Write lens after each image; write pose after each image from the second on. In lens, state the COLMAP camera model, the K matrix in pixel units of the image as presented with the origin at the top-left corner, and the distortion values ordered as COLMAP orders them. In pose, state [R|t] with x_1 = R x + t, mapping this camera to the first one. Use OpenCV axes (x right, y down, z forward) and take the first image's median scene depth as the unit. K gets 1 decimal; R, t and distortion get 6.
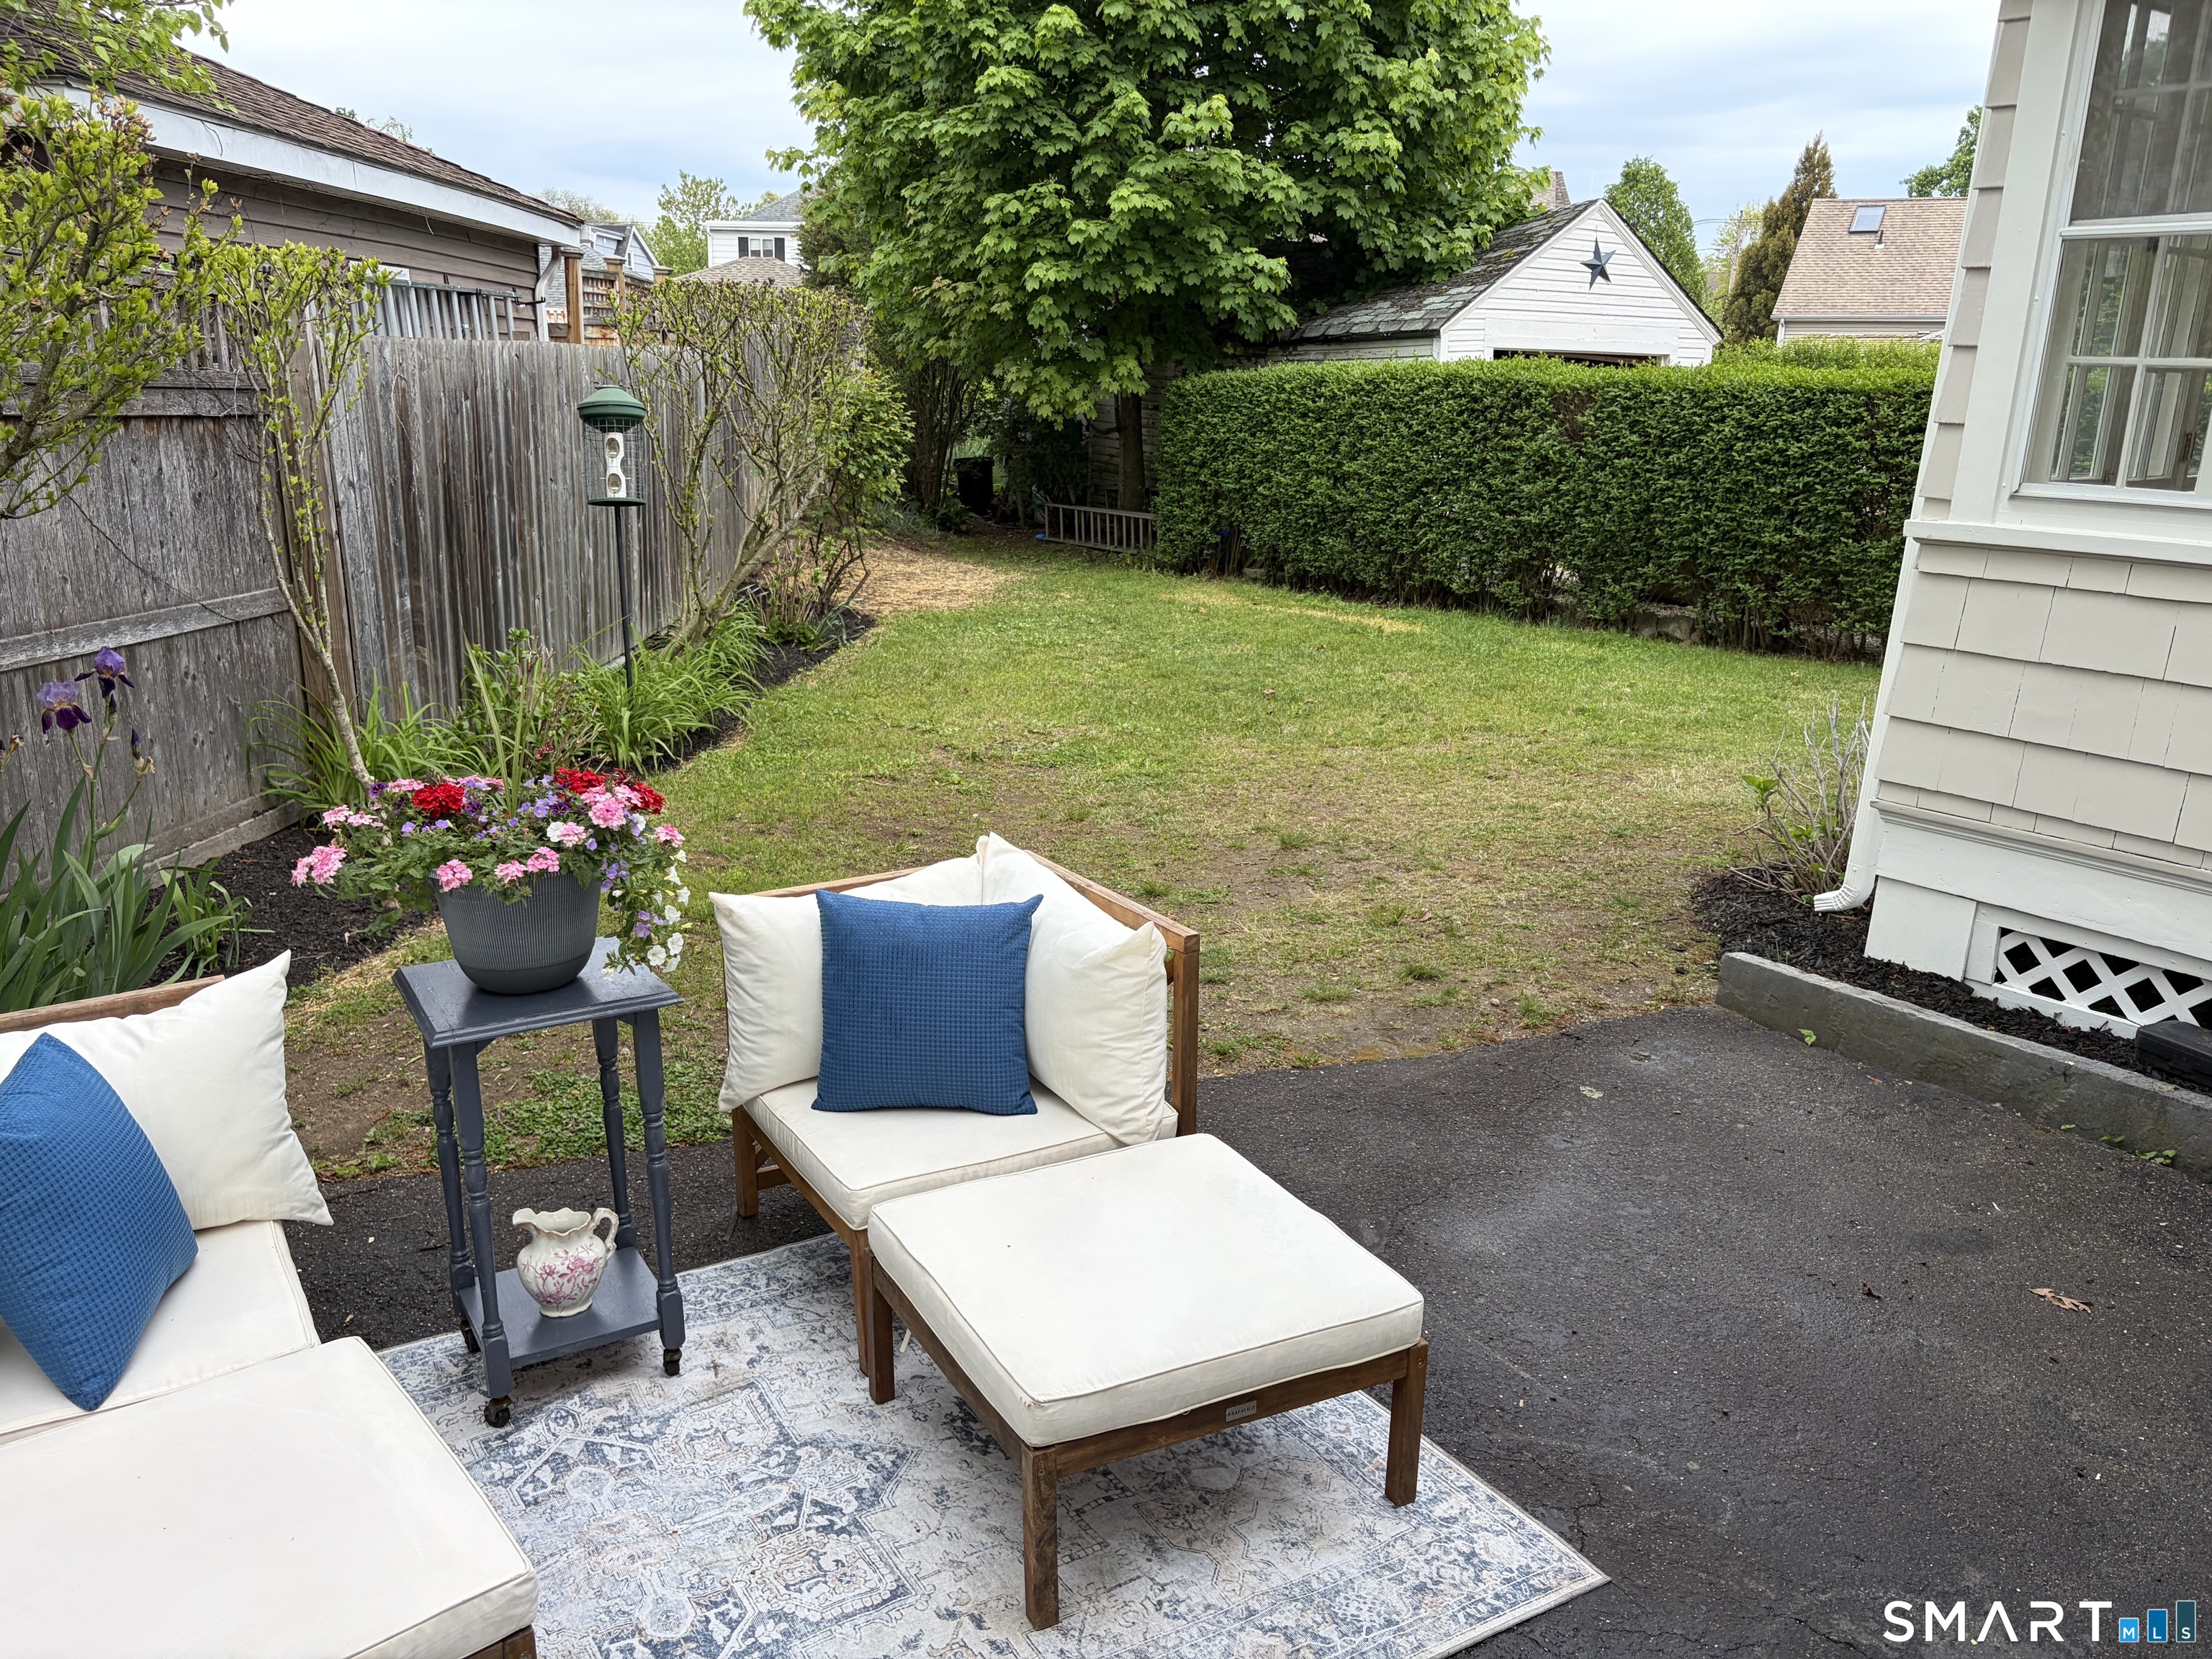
lens RADIAL K [[1671.1, 0, 1094.1], [0, 1671.1, 831.2], [0, 0, 1]] dist [0.032617, -0.025304]
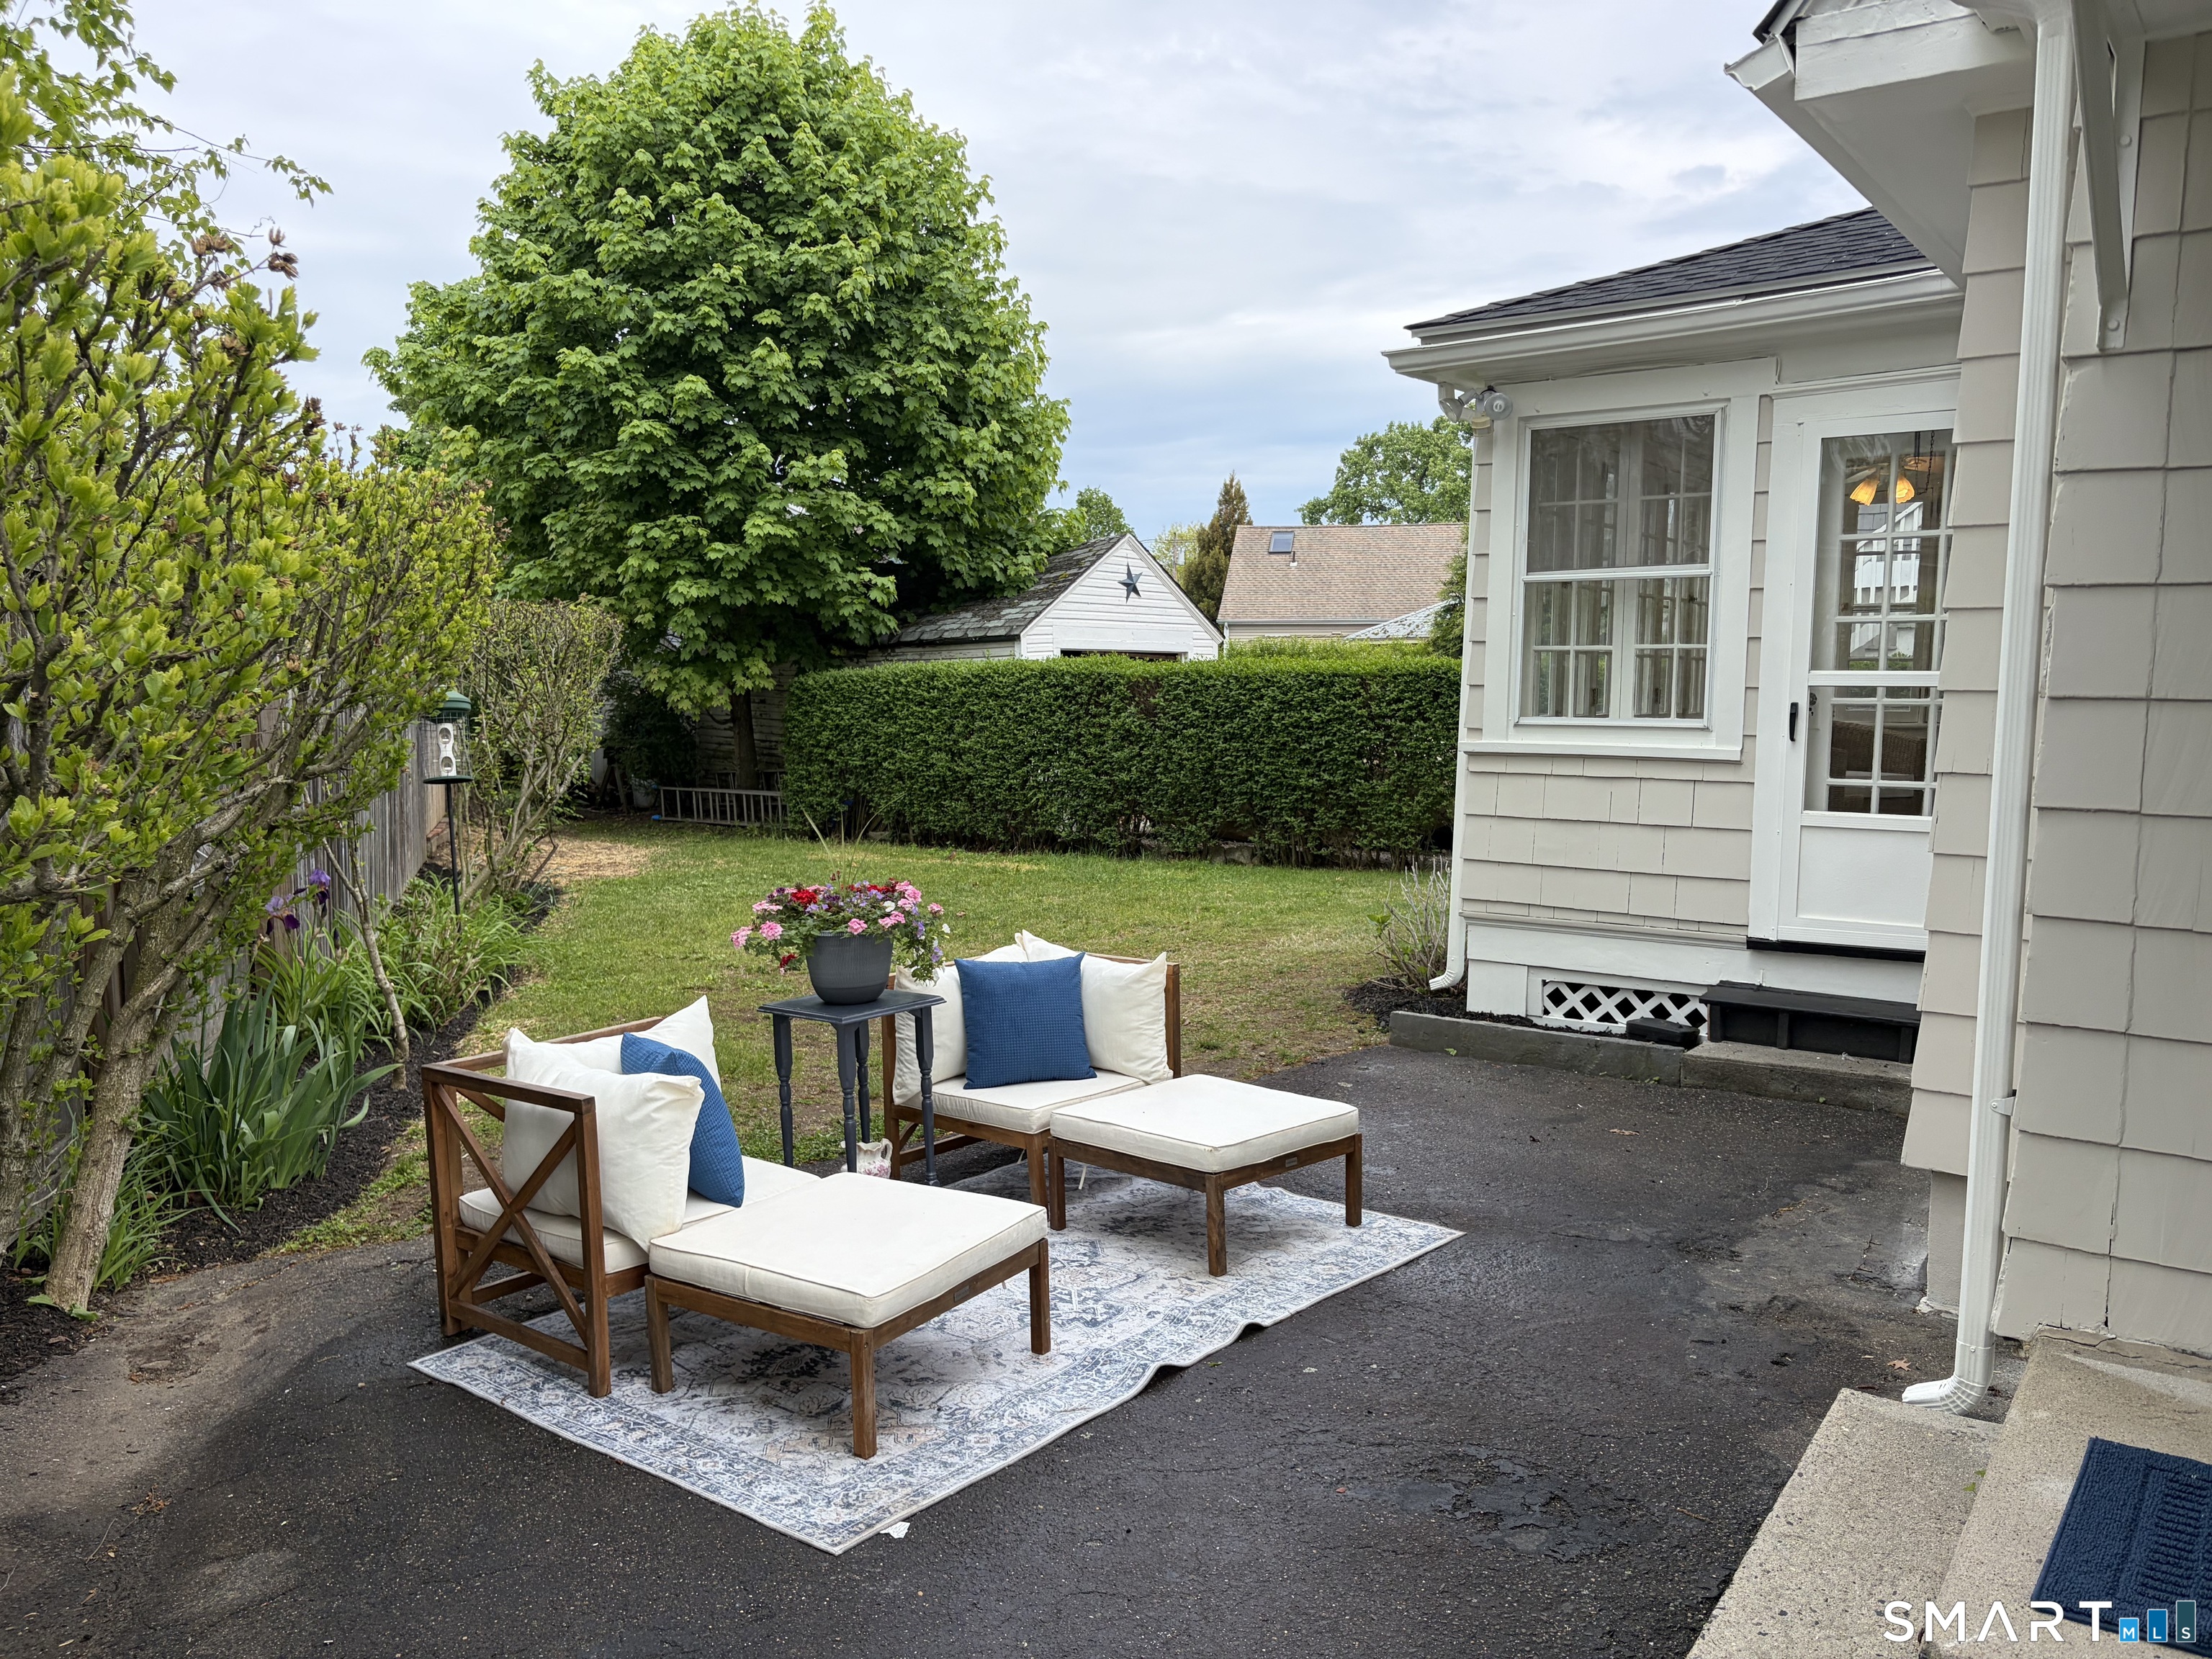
lens RADIAL K [[1671.1, 0, 1091.9], [0, 1671.1, 845.6], [0, 0, 1]] dist [0.032617, -0.025304]
pose [[0.952548, -0.048333, 0.300526, -0.136173], [0.096998, 0.984040, -0.149185, 0.047705], [-0.288519, 0.171257, 0.942034, -0.162928]]
